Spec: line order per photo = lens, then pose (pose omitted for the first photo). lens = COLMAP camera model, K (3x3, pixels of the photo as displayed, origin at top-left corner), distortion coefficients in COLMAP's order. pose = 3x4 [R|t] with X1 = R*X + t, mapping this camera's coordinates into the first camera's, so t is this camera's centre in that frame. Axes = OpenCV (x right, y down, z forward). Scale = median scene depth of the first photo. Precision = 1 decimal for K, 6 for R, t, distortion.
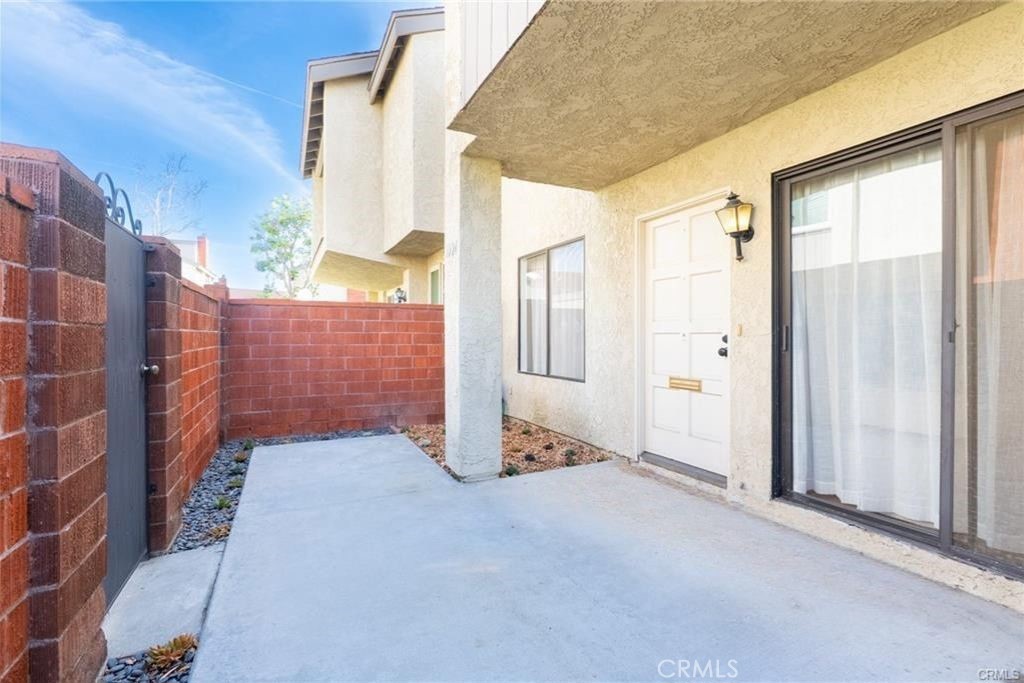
lens RADIAL K [[462.7, 0, 513.0], [0, 462.7, 338.8], [0, 0, 1]] dist [-0.004238, -0.000041]
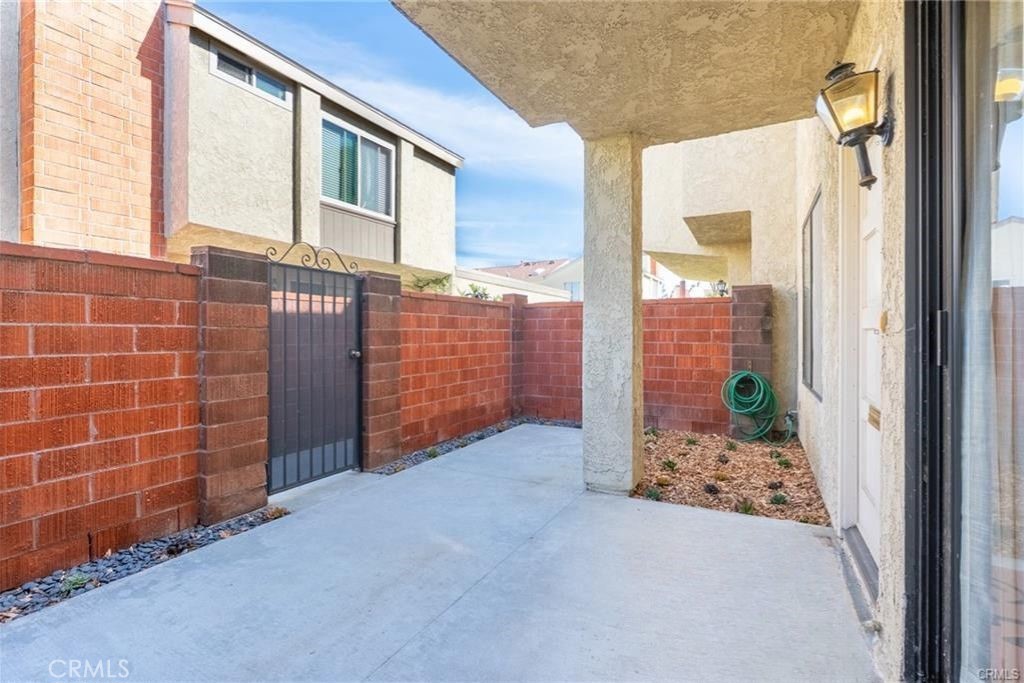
lens RADIAL K [[464.6, 0, 513.9], [0, 464.6, 334.7], [0, 0, 1]] dist [-0.011484, 0.000111]
pose [[0.591645, 0.002345, -0.806195, 0.552986], [-0.005105, 0.999987, -0.000838, -0.001681], [0.806182, 0.004611, 0.591650, 0.314397]]
